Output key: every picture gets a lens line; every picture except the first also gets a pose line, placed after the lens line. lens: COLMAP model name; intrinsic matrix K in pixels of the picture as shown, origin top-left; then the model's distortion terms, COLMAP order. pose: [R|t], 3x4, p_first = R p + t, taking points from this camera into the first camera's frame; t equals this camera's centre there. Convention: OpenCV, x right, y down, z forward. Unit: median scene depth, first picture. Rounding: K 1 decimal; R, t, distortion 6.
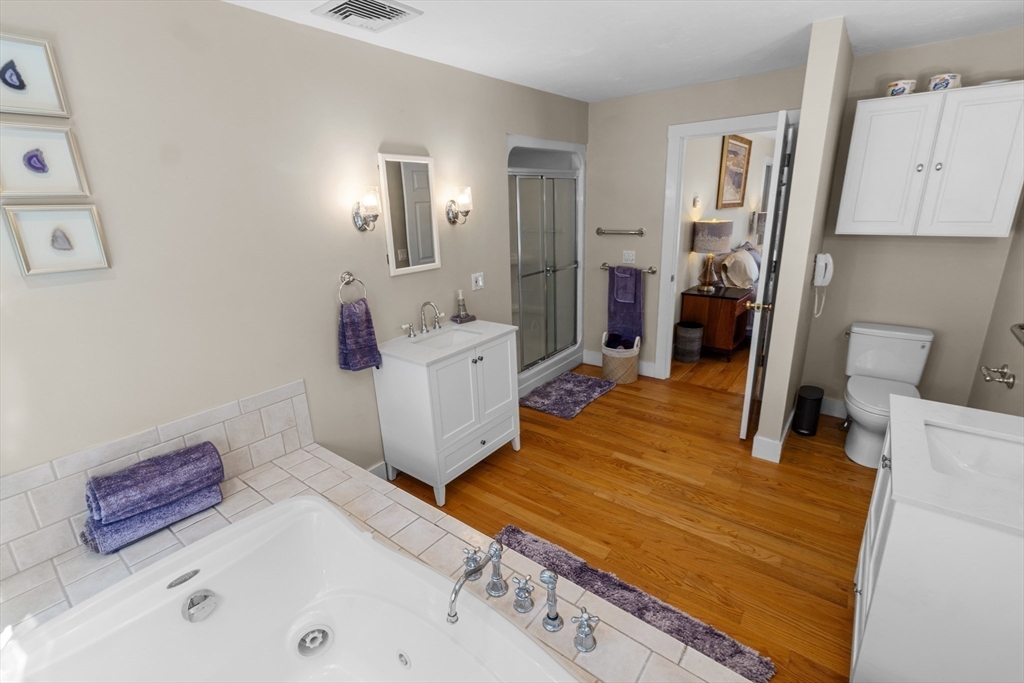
lens RADIAL K [[443.7, 0, 506.5], [0, 443.7, 337.9], [0, 0, 1]] dist [-0.001411, 0.001595]
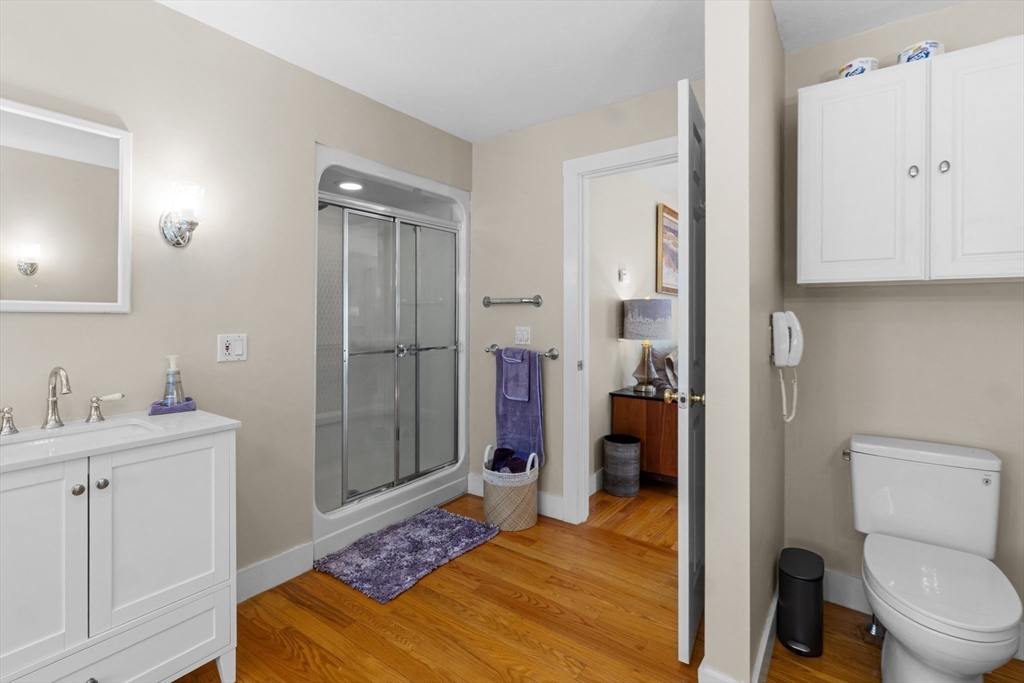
lens RADIAL K [[443.7, 0, 516.6], [0, 443.7, 328.5], [0, 0, 1]] dist [-0.001411, 0.001595]
pose [[0.998644, 0.038156, 0.035415, 0.274252], [-0.026598, 0.958770, -0.282935, 0.007751], [-0.044751, 0.281609, 0.958485, 0.367447]]
